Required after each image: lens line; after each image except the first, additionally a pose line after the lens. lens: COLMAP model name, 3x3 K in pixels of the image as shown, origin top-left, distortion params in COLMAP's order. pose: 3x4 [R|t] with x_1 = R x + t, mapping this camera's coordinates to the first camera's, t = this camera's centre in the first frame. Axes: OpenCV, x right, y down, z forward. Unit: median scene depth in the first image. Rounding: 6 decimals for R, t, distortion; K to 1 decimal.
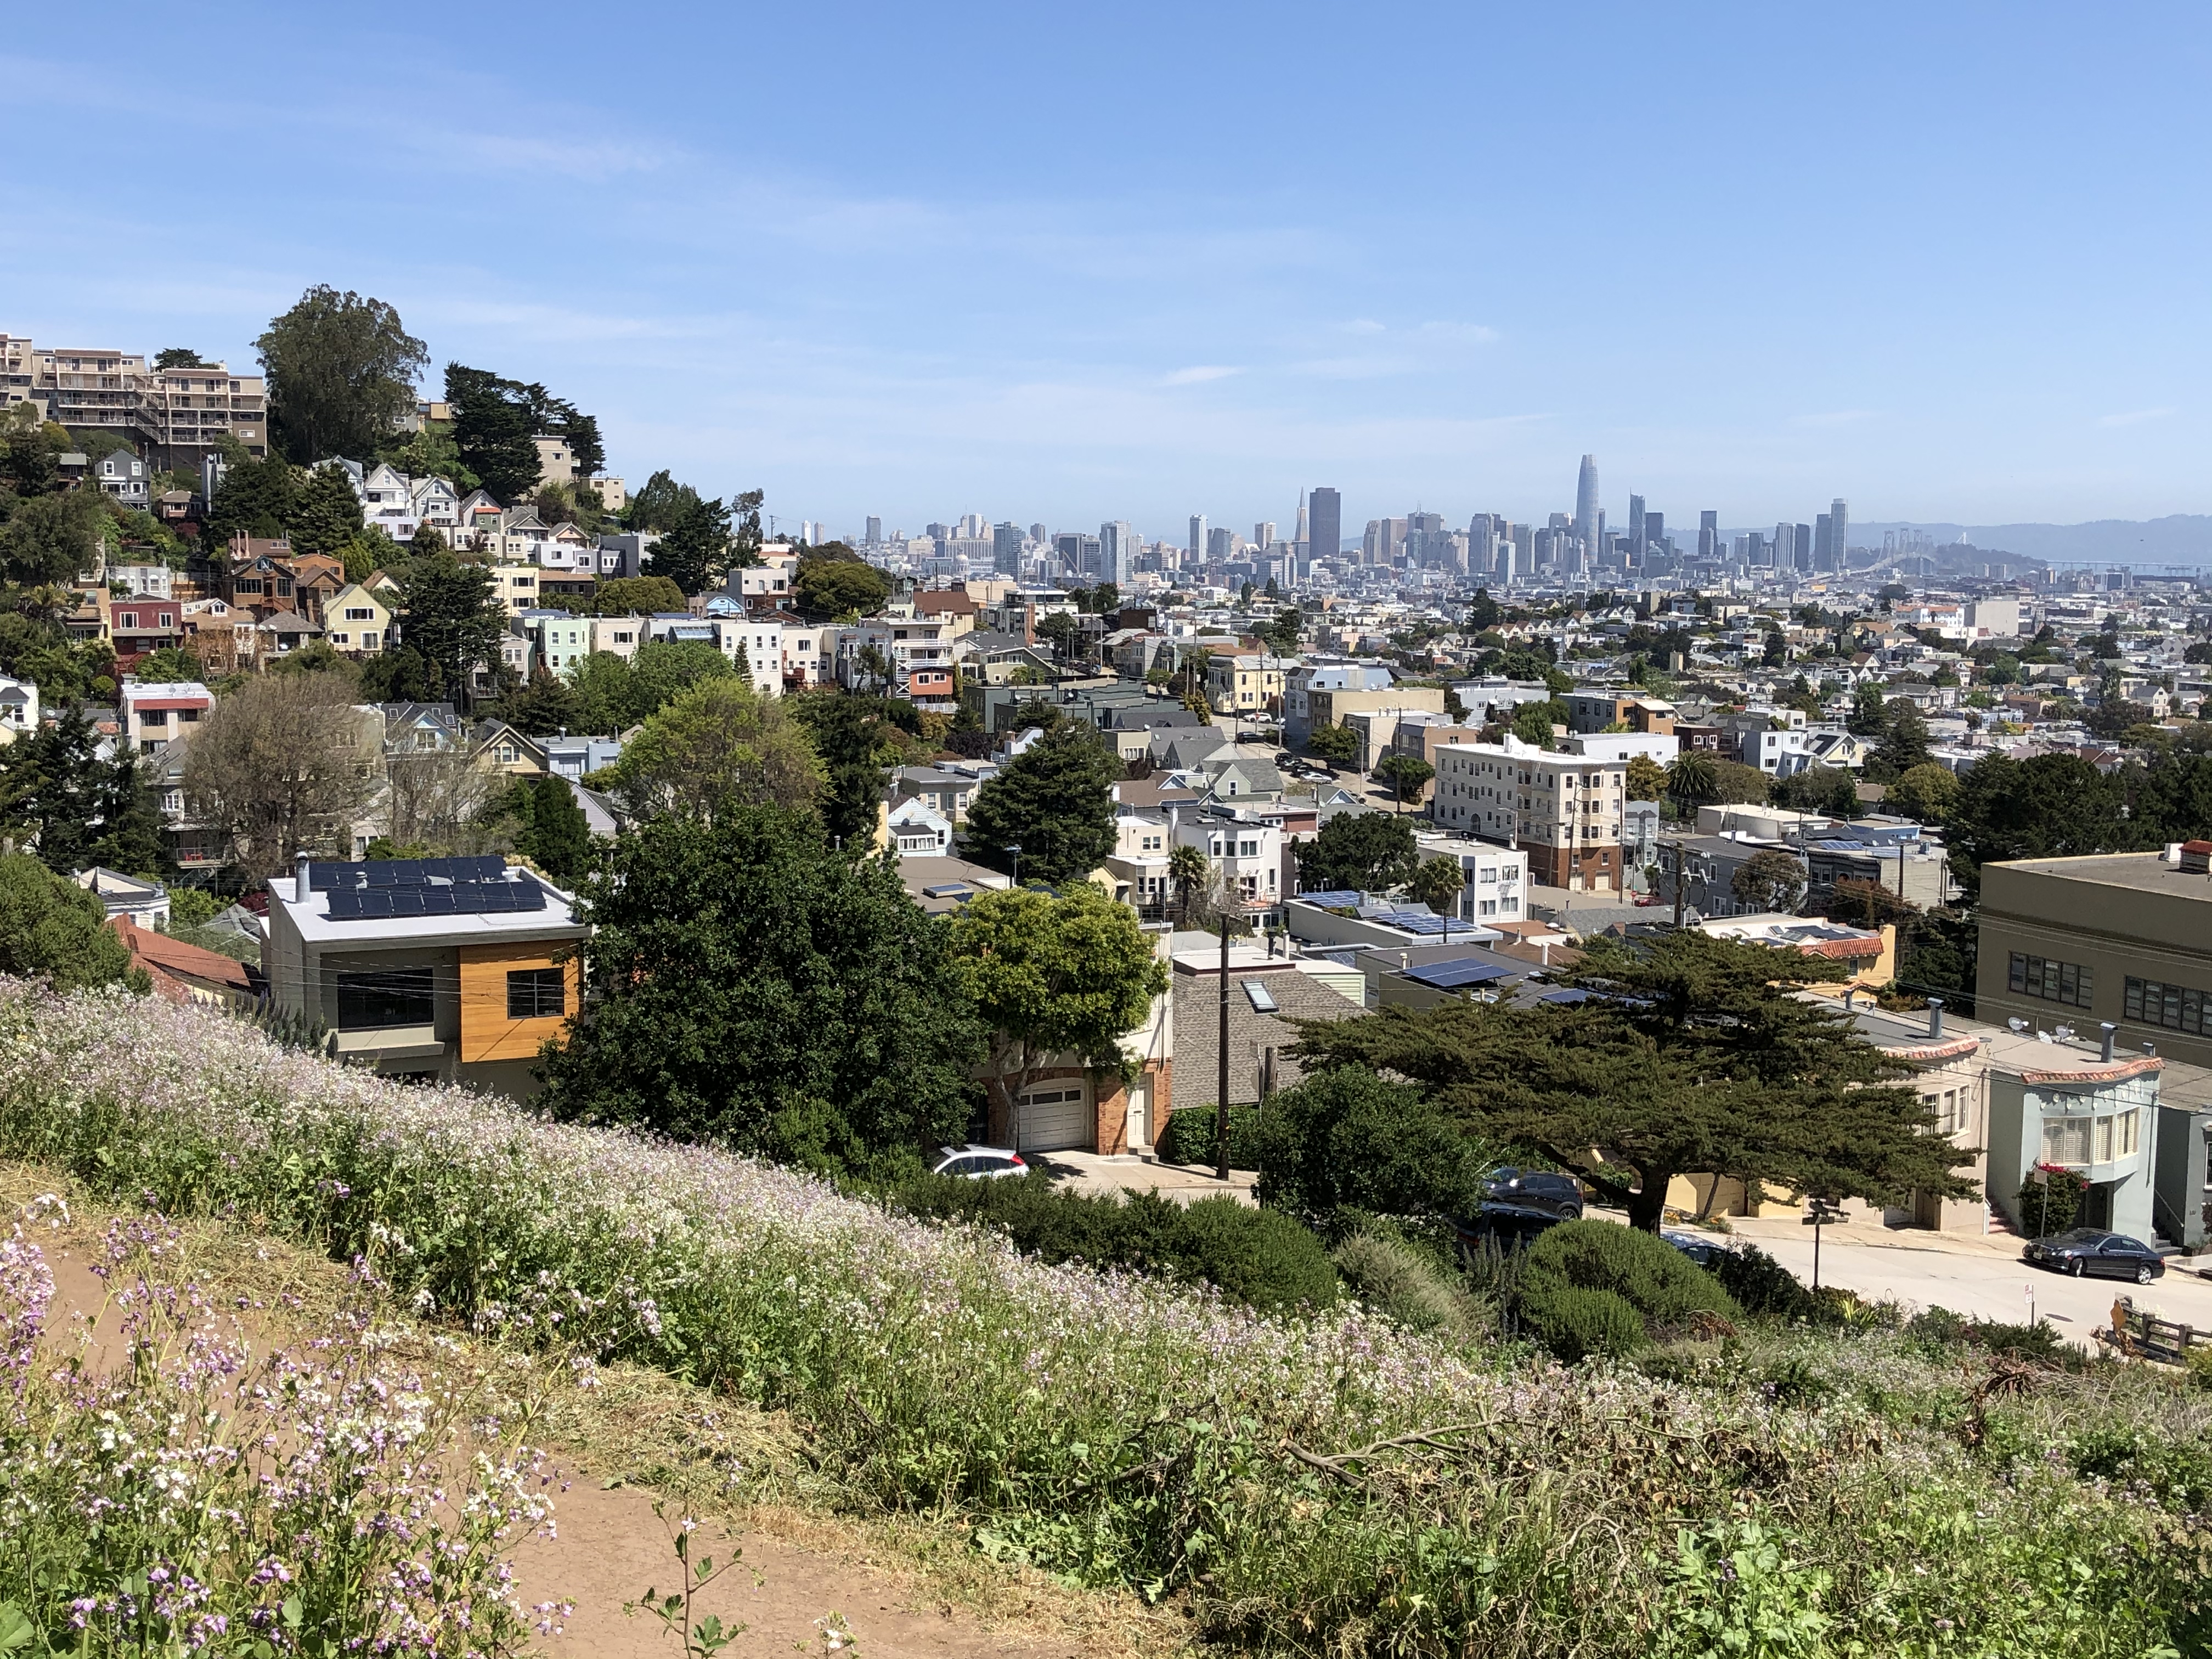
lens RADIAL K [[2392.3, 0, 1106.0], [0, 2392.3, 829.5], [0, 0, 1]] dist [0.149298, -0.469427]
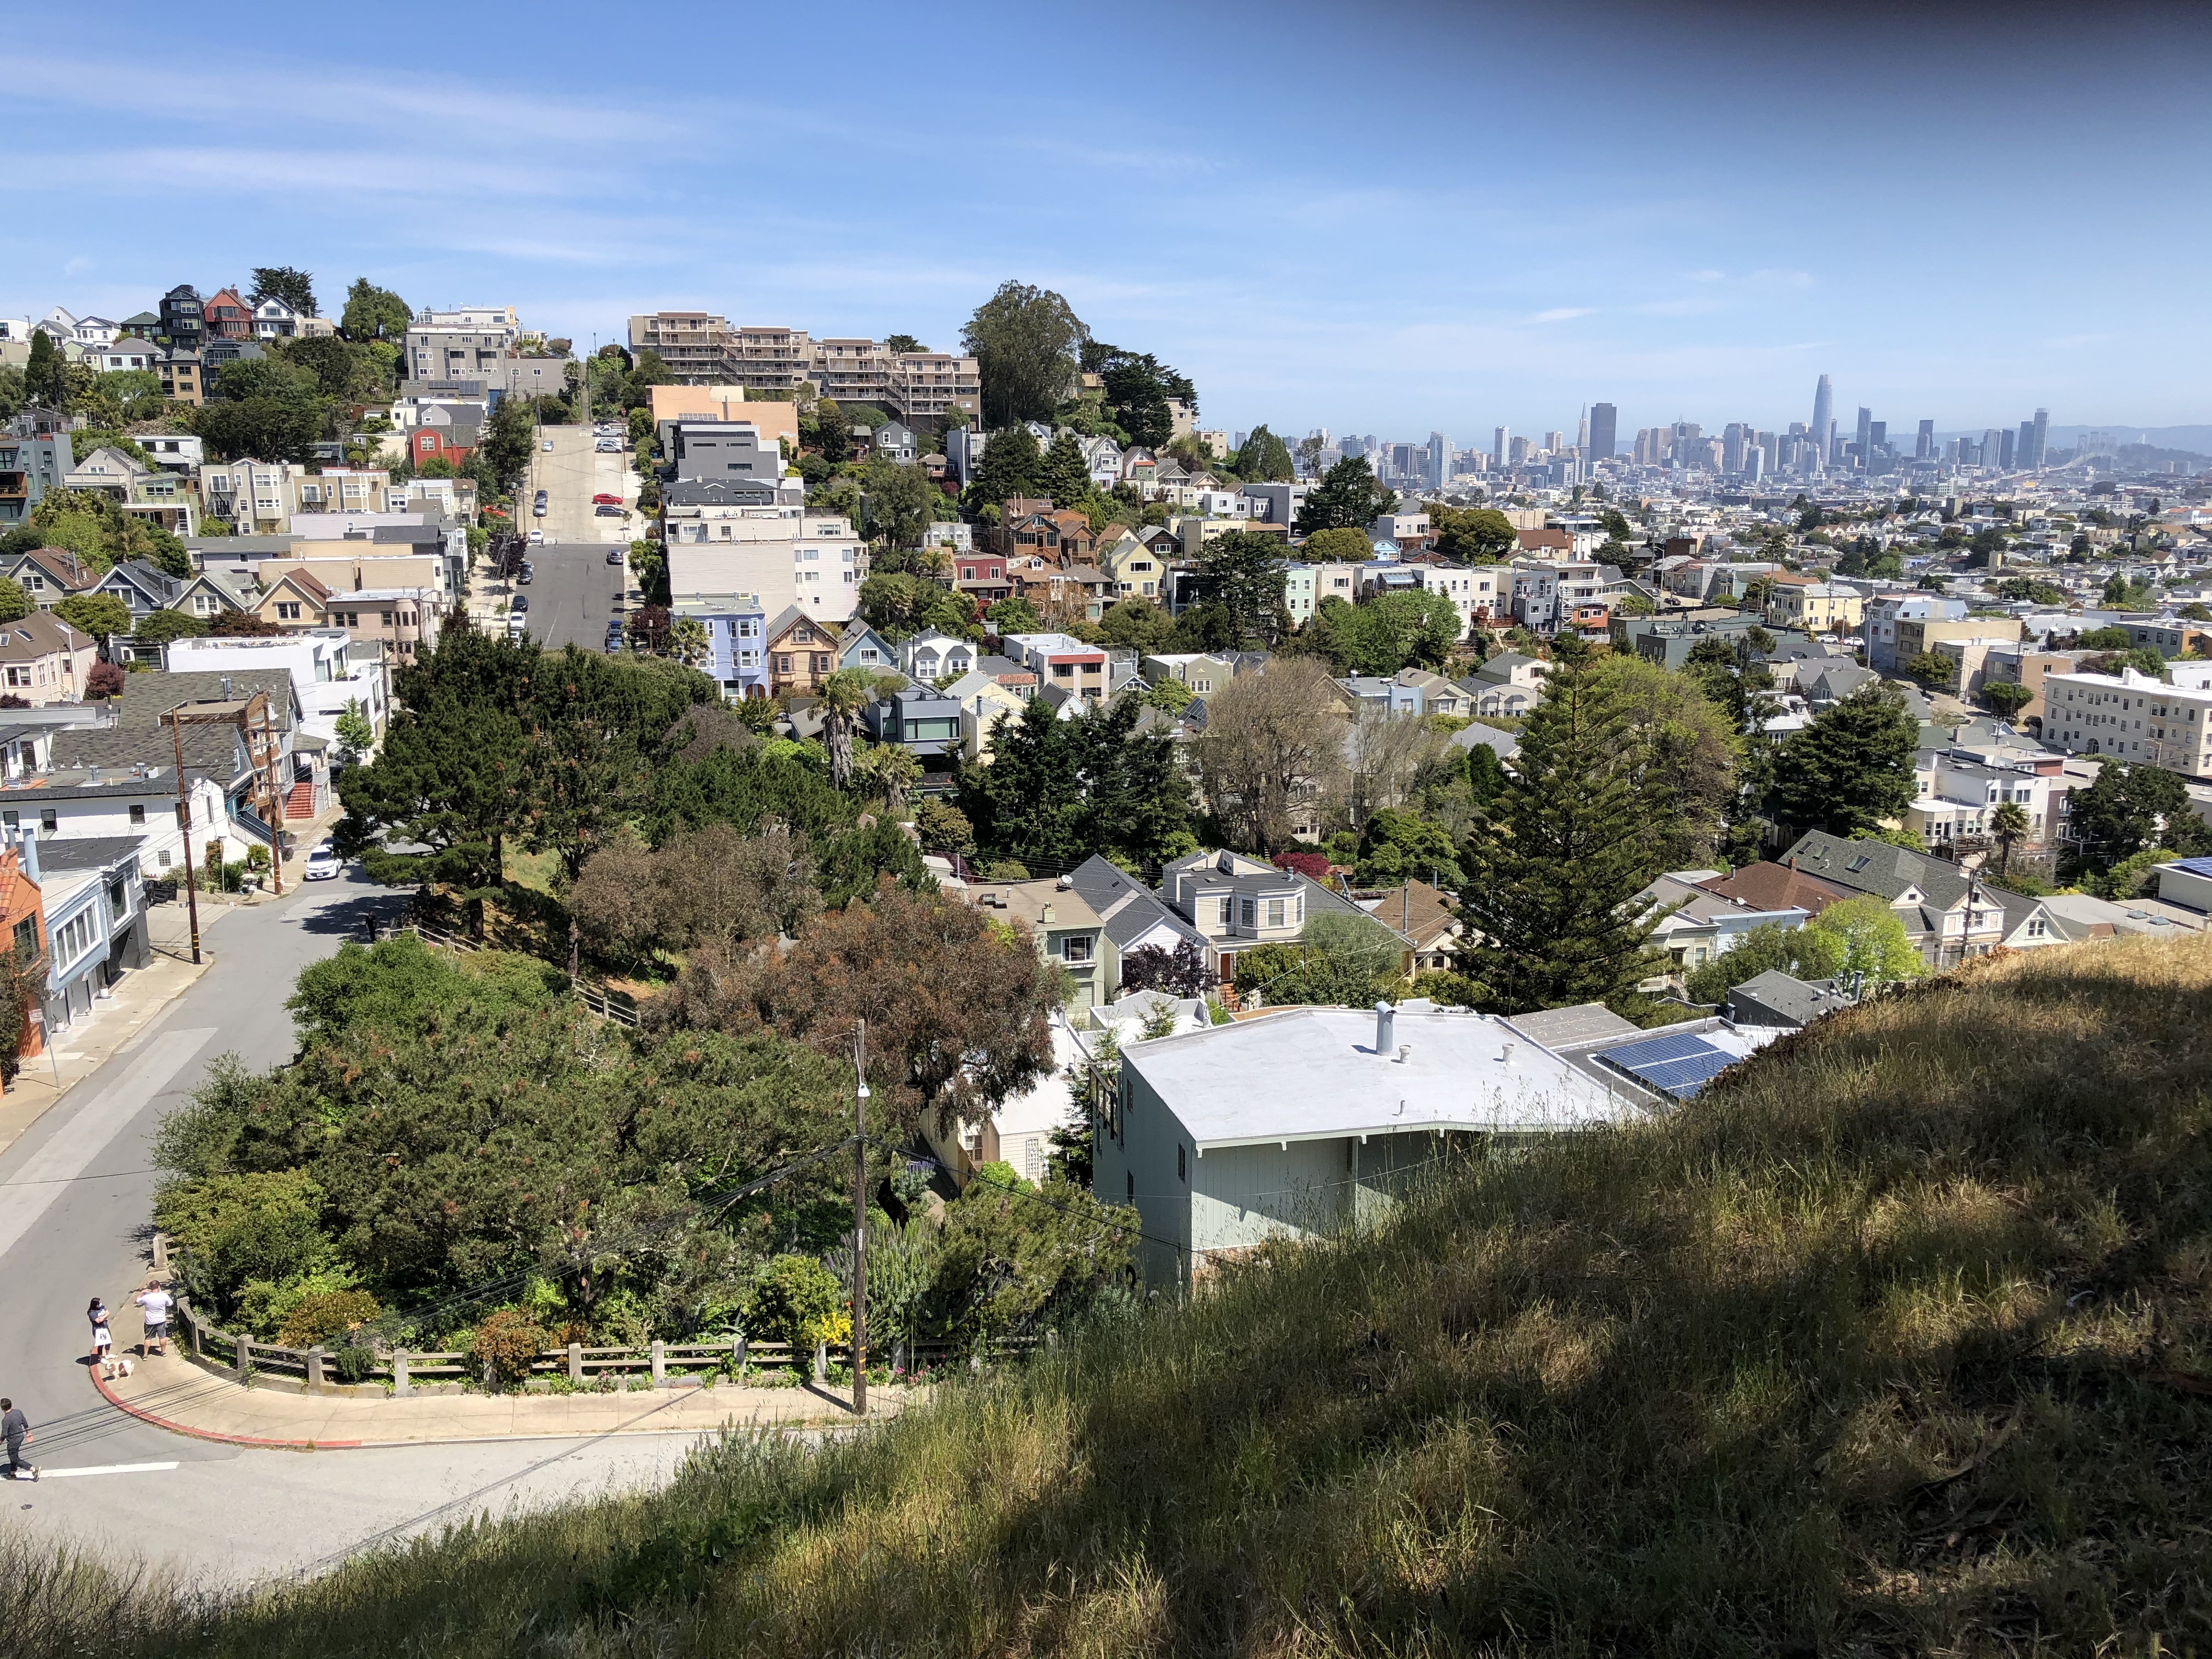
lens RADIAL K [[1812.4, 0, 1087.9], [0, 1812.4, 830.6], [0, 0, 1]] dist [0.037427, -0.032918]
pose [[0.985461, 0.026341, -0.167845, -0.119041], [-0.011552, 0.996011, 0.088484, -0.024370], [0.169507, -0.085259, 0.981834, 0.051674]]
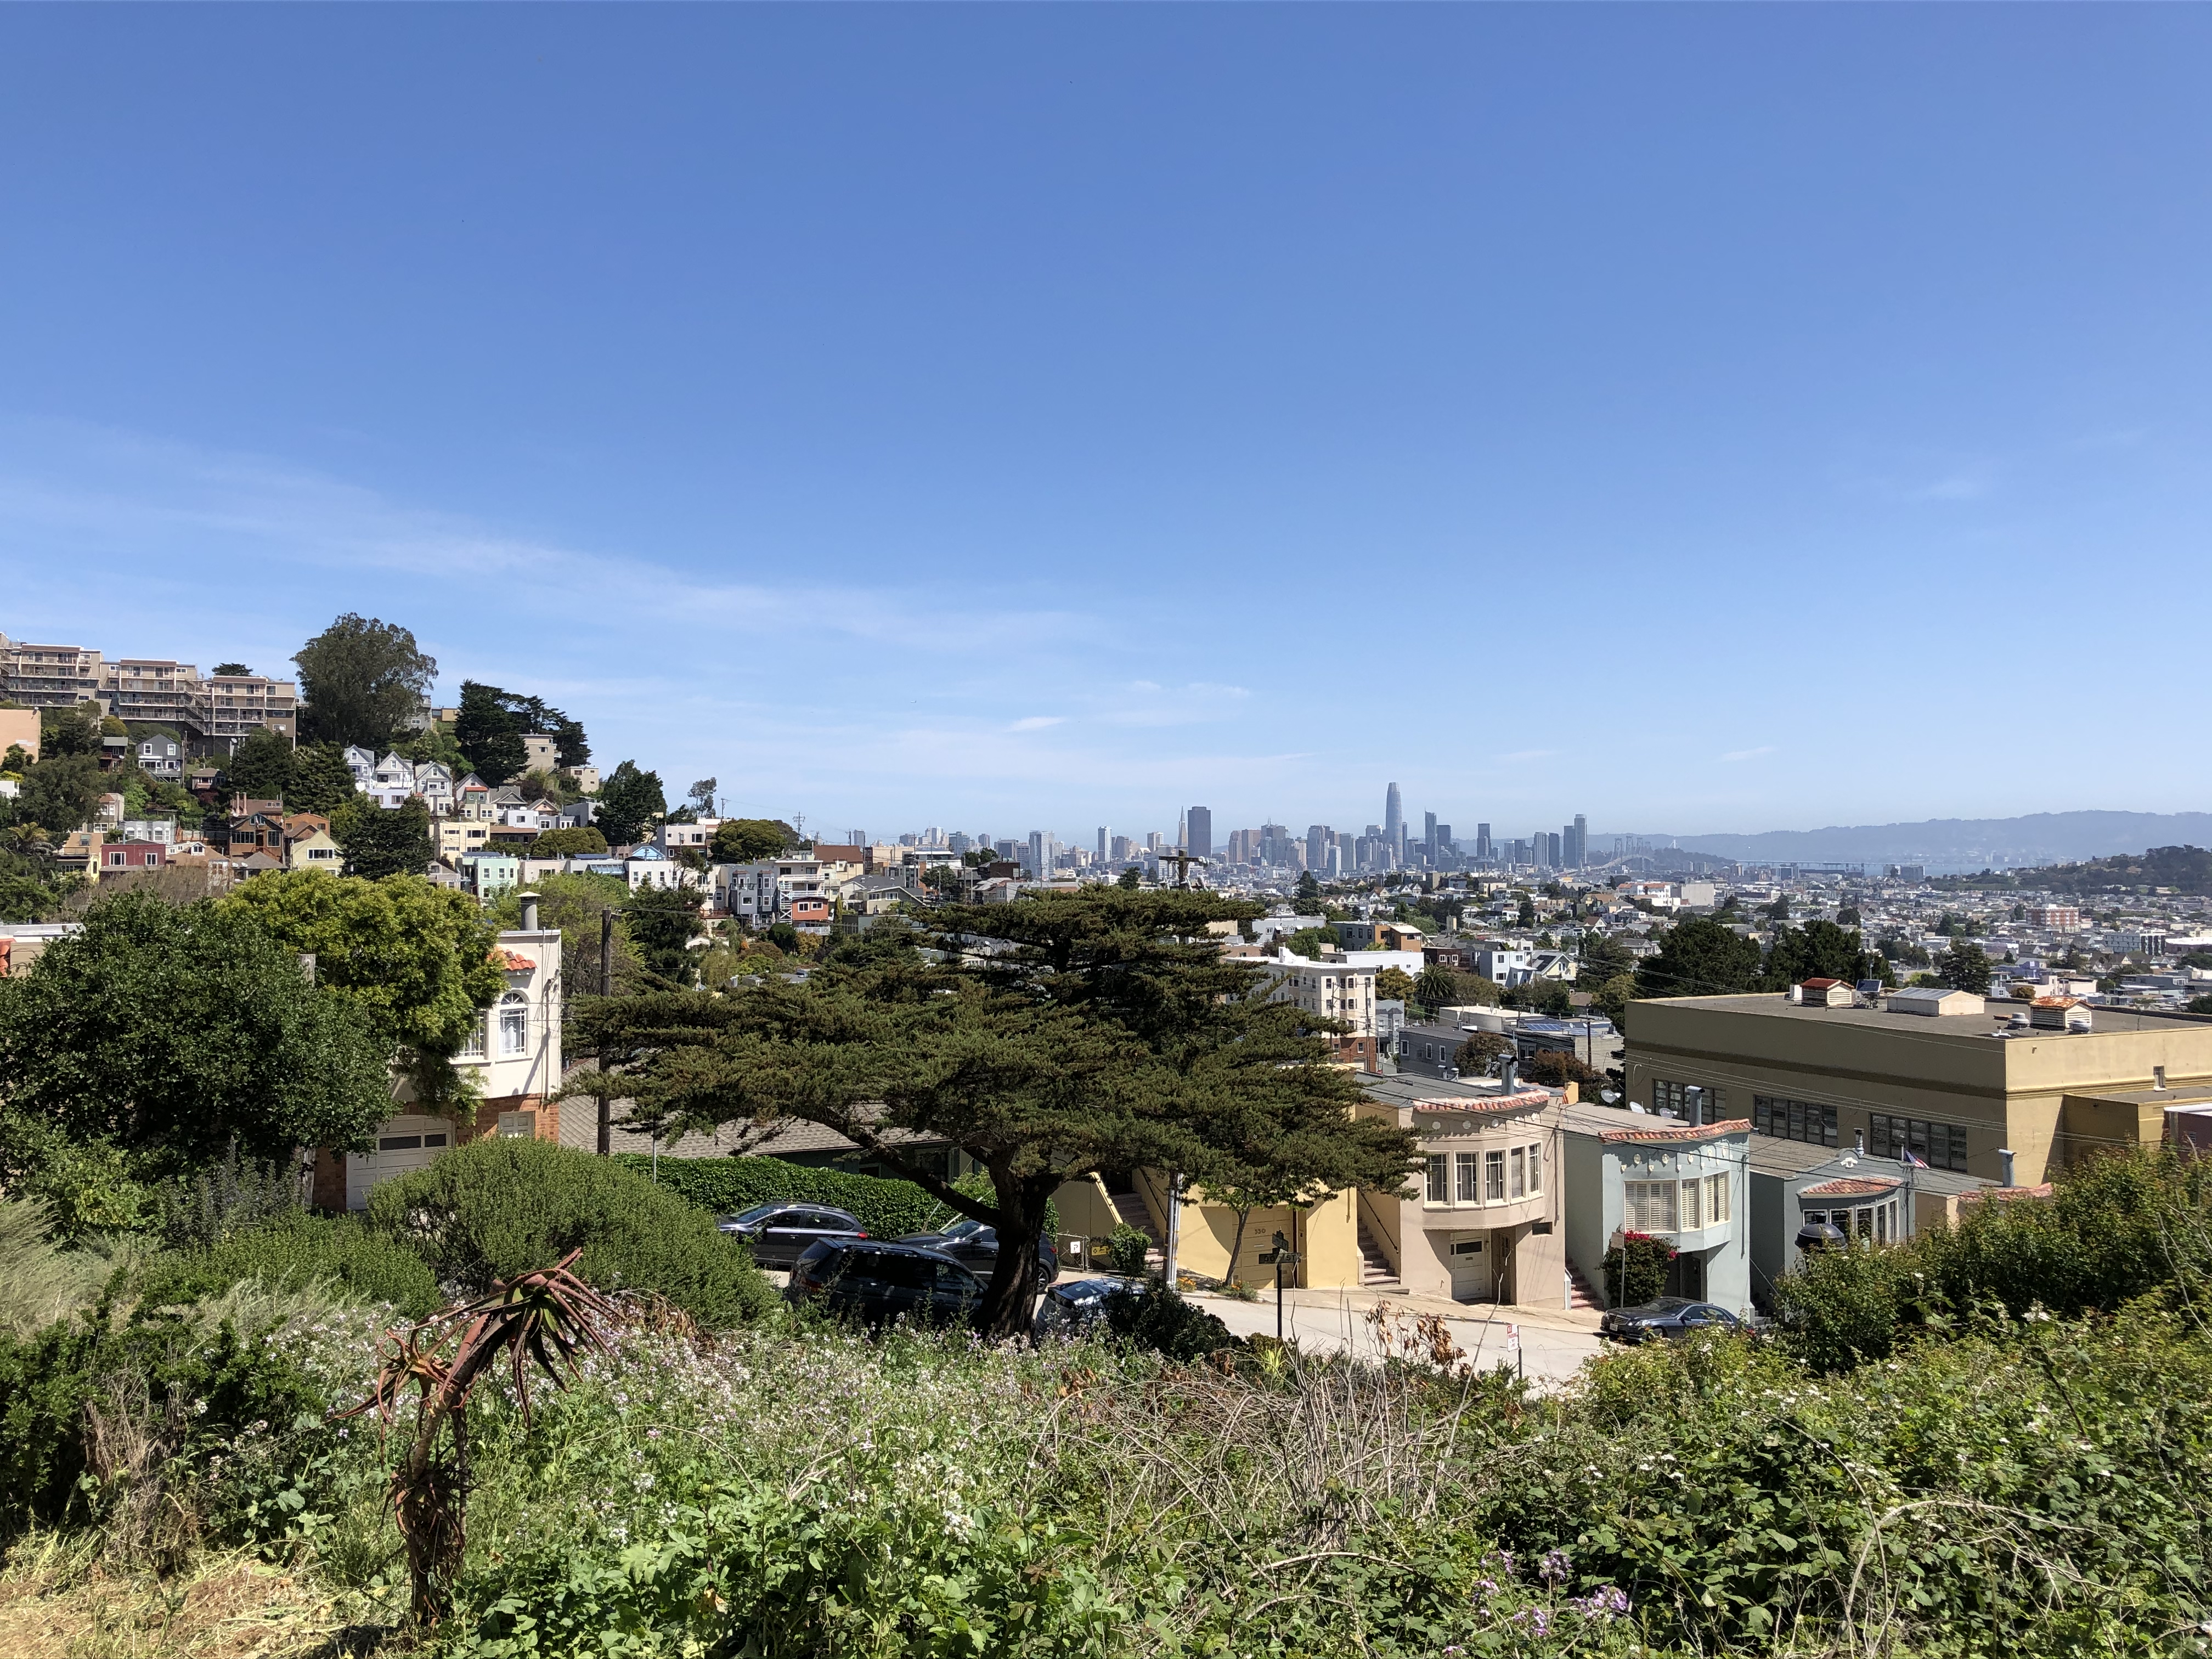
lens RADIAL K [[1814.4, 0, 1106.0], [0, 1814.4, 829.5], [0, 0, 1]] dist [0.105674, -0.207685]
pose [[0.999293, -0.006156, 0.037095, 0.031436], [0.010940, 0.991432, -0.130166, 0.014482], [-0.035976, 0.130479, 0.990798, 0.055885]]
